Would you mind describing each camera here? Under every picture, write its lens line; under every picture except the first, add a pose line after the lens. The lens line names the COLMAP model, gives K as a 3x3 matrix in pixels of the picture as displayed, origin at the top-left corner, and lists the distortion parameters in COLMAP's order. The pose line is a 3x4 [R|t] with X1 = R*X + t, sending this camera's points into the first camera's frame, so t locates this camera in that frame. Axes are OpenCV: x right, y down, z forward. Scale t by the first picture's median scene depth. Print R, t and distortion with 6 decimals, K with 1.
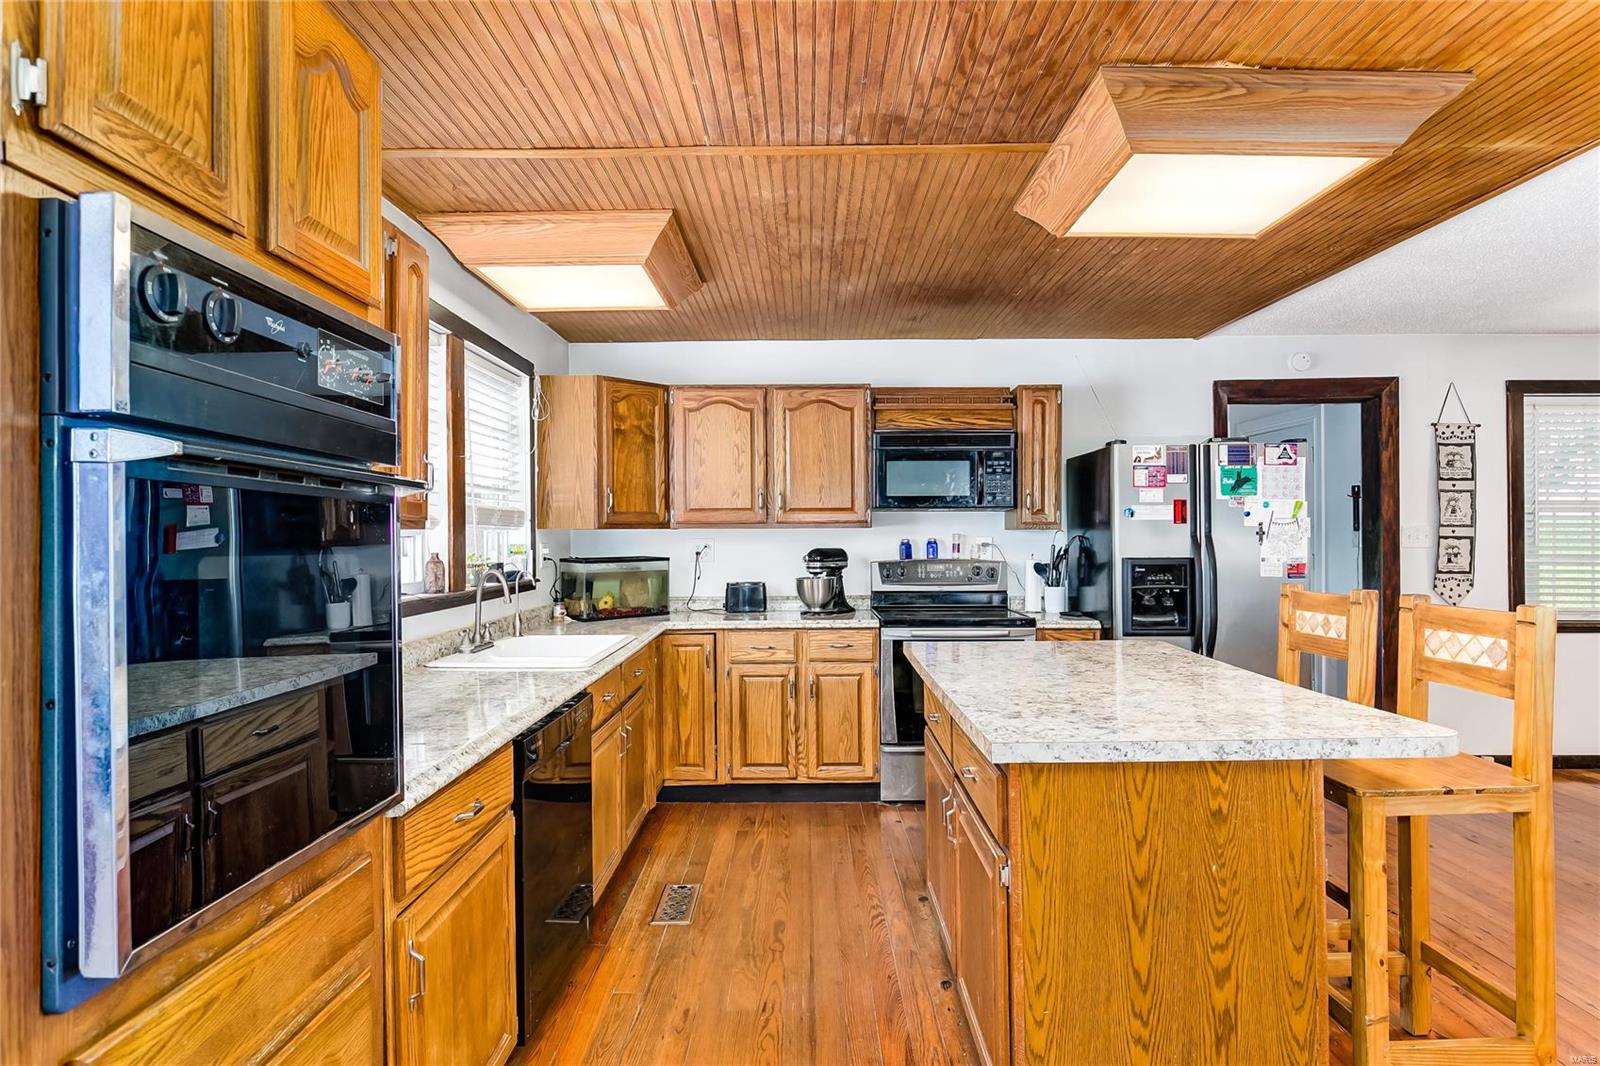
lens RADIAL K [[862.2, 0, 801.9], [0, 862.2, 532.3], [0, 0, 1]] dist [-0.007104, -0.001947]
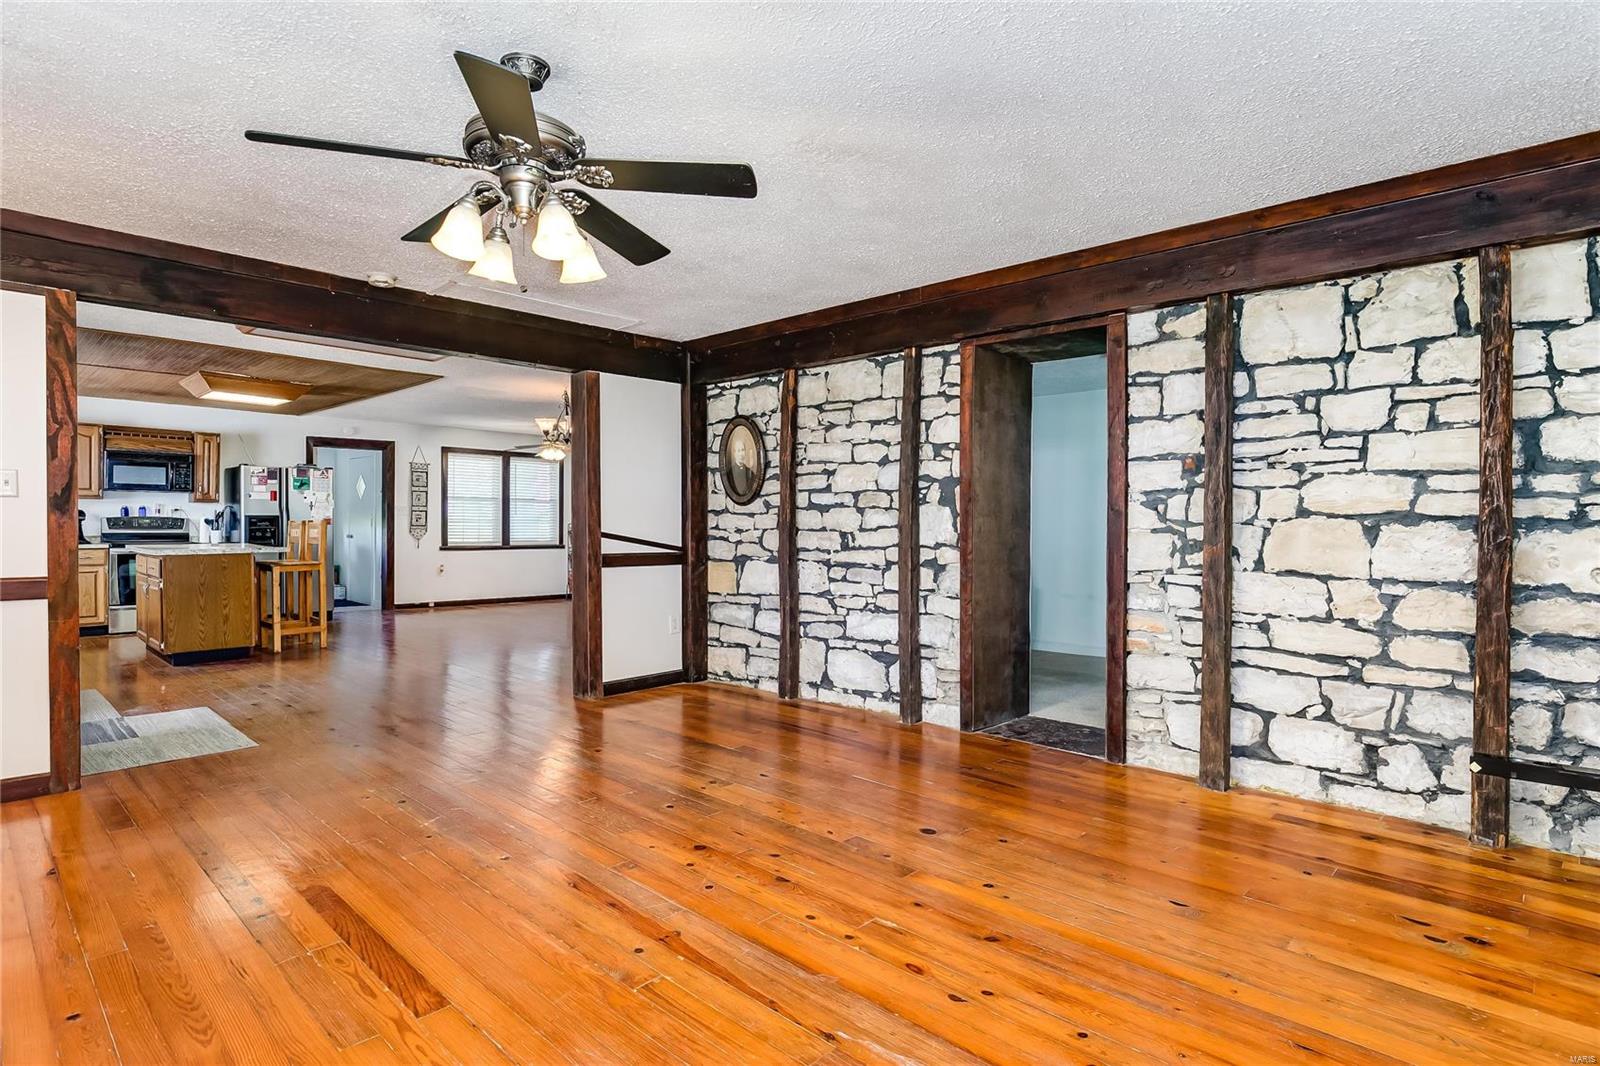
lens RADIAL K [[821.7, 0, 792.2], [0, 821.7, 531.6], [0, 0, 1]] dist [-0.009750, -0.000420]
pose [[0.686142, 0.002306, 0.727464, -0.213435], [-0.013349, 0.999866, 0.009422, 0.033465], [-0.727345, -0.016176, 0.686081, -1.553909]]
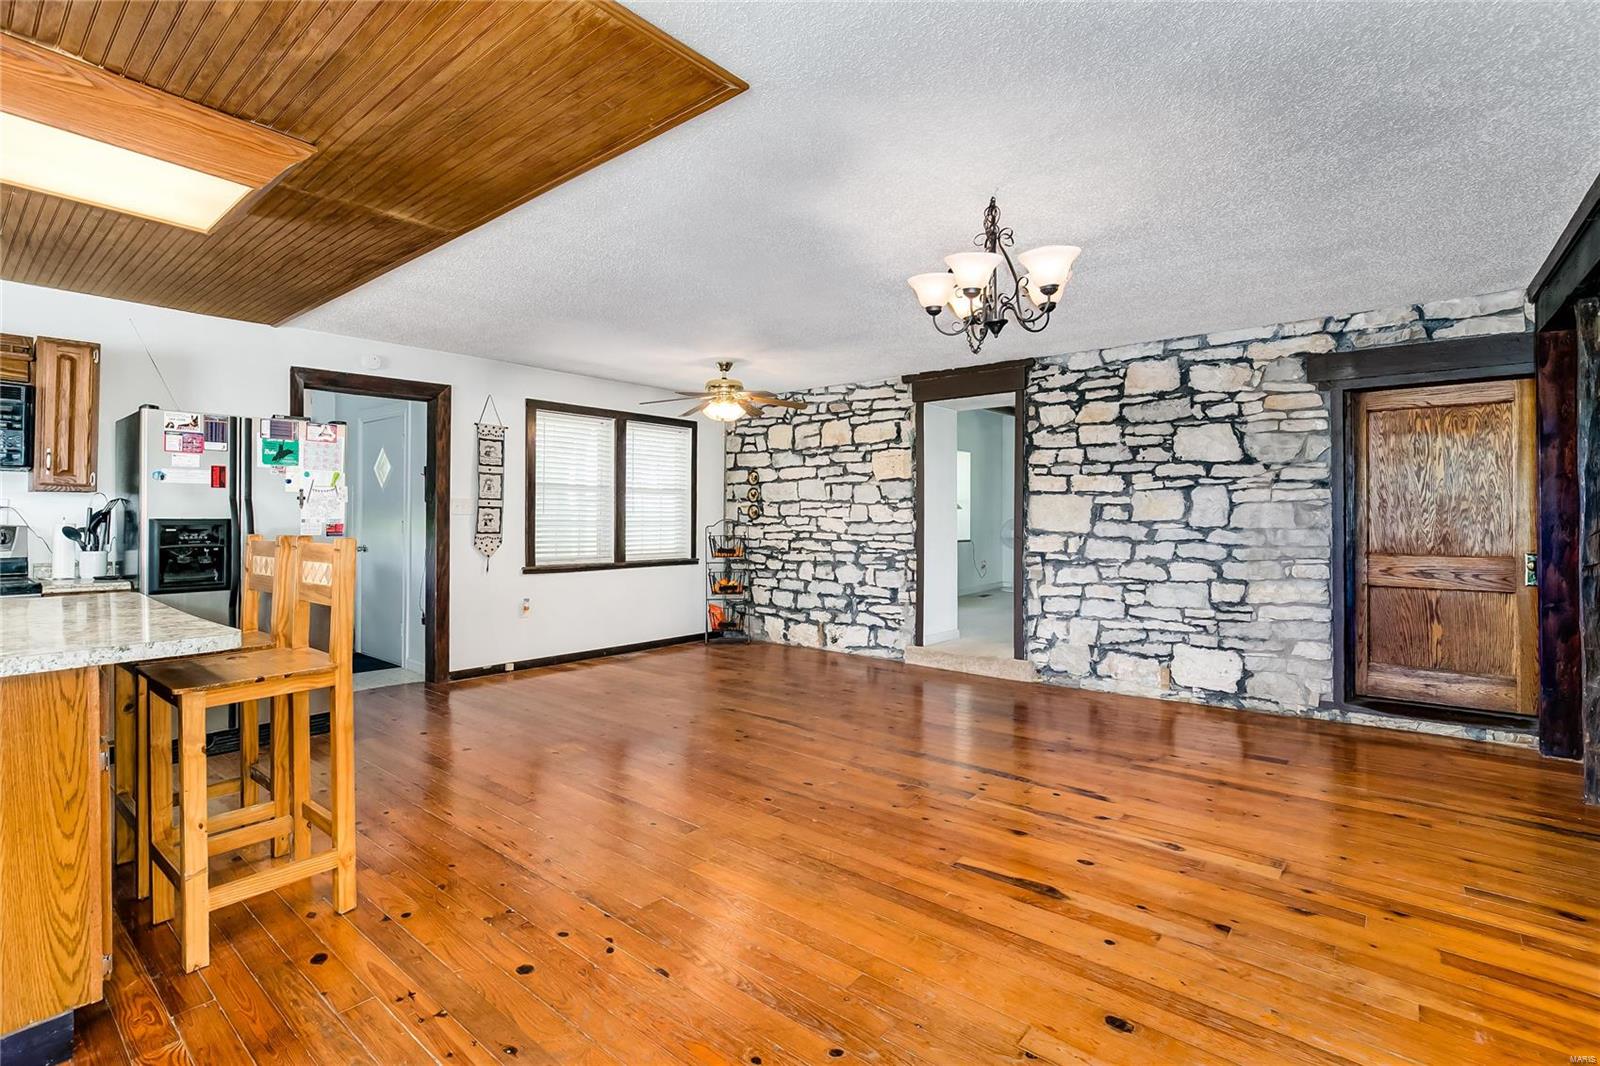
lens RADIAL K [[745.0, 0, 785.7], [0, 745.0, 509.7], [0, 0, 1]] dist [-0.009521, 0.004421]
pose [[0.641494, 0.013494, 0.767009, 0.178232], [-0.008625, 0.999909, -0.010377, 0.021400], [-0.767079, 0.000041, 0.641552, -0.155897]]
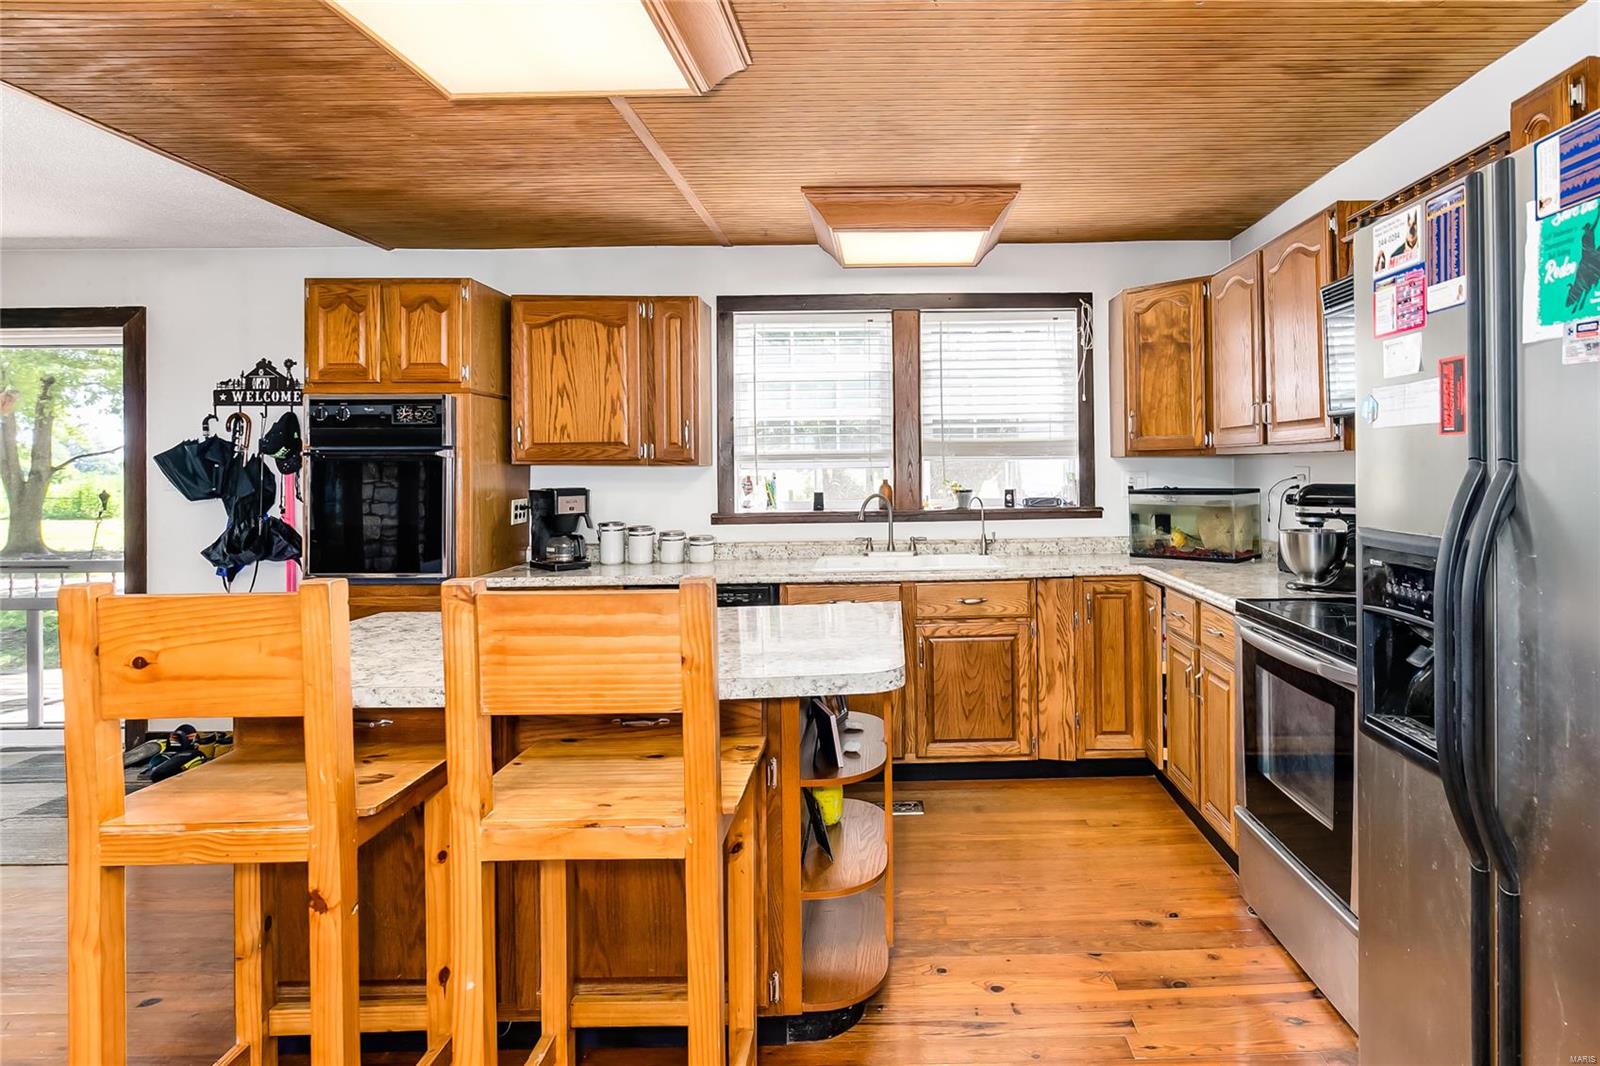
lens RADIAL K [[903.8, 0, 904.7], [0, 903.8, 472.7], [0, 0, 1]] dist [-0.016722, -0.001102]
pose [[0.031641, 0.011659, -0.999431, 0.763493], [0.015003, 0.999814, 0.012138, -0.002270], [0.999387, -0.015379, 0.031461, 0.779161]]
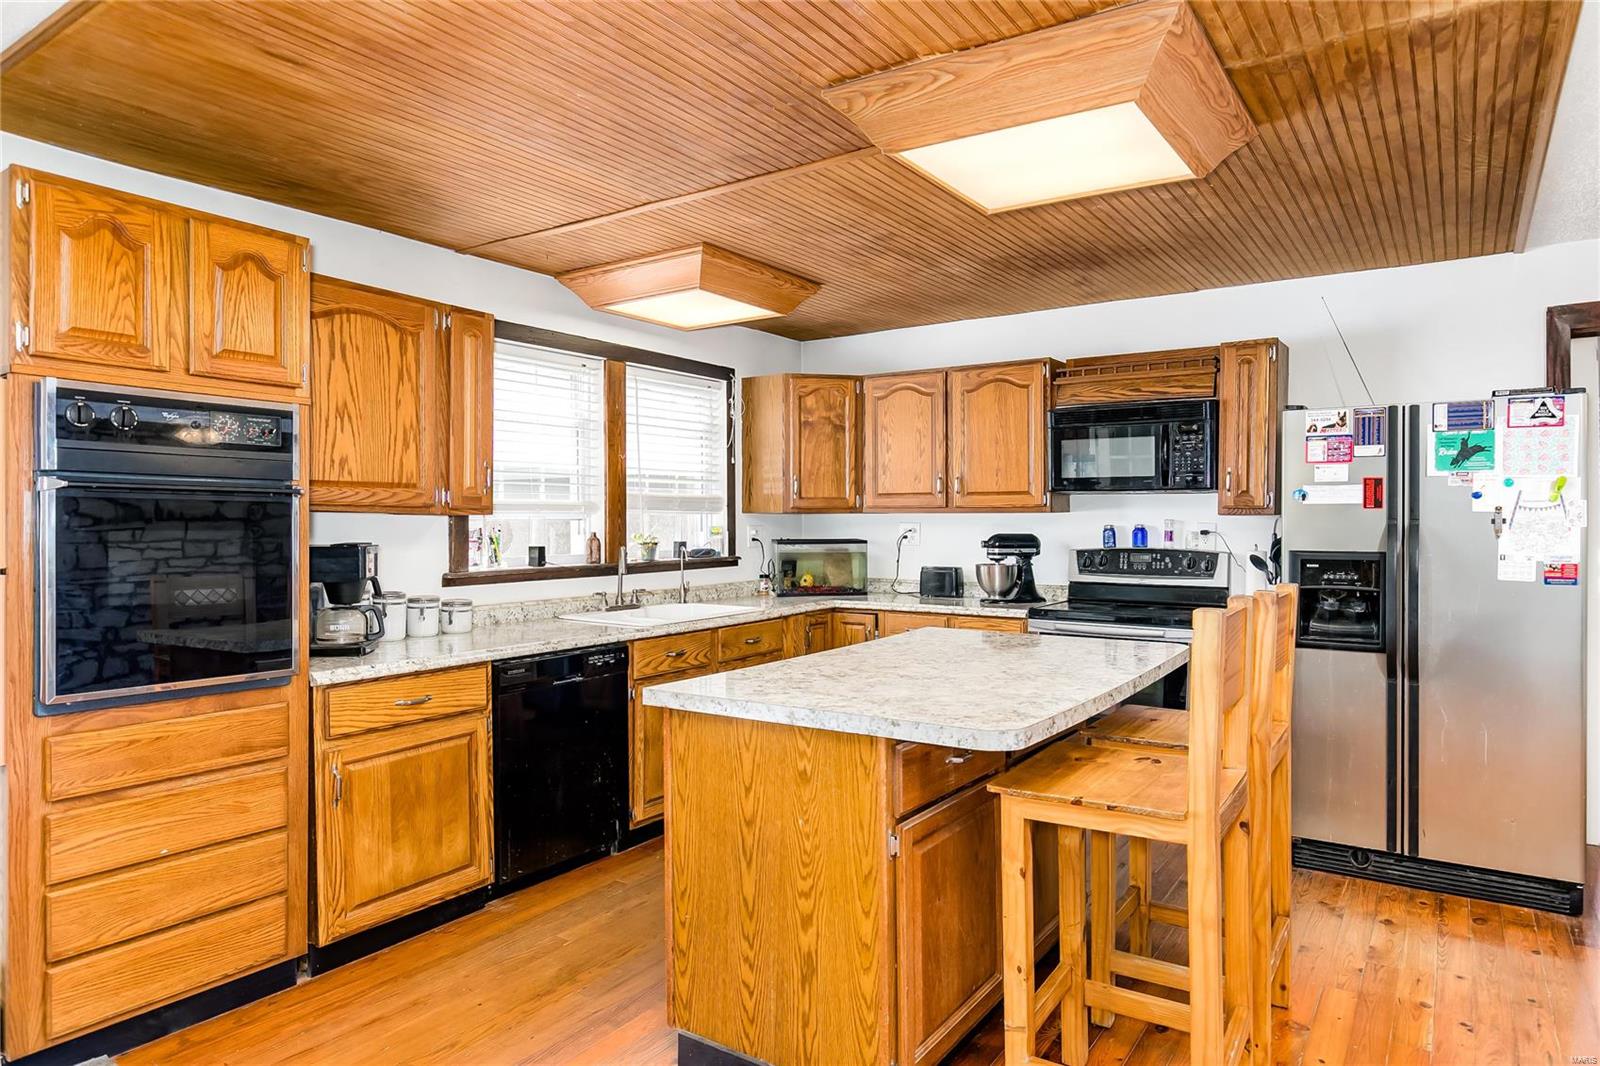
lens RADIAL K [[955.8, 0, 791.8], [0, 955.8, 524.8], [0, 0, 1]] dist [-0.001379, -0.002580]
pose [[0.828575, 0.009004, -0.559805, 0.484367], [-0.002634, 0.999922, 0.012183, -0.004174], [0.559871, -0.008620, 0.828535, -0.011930]]
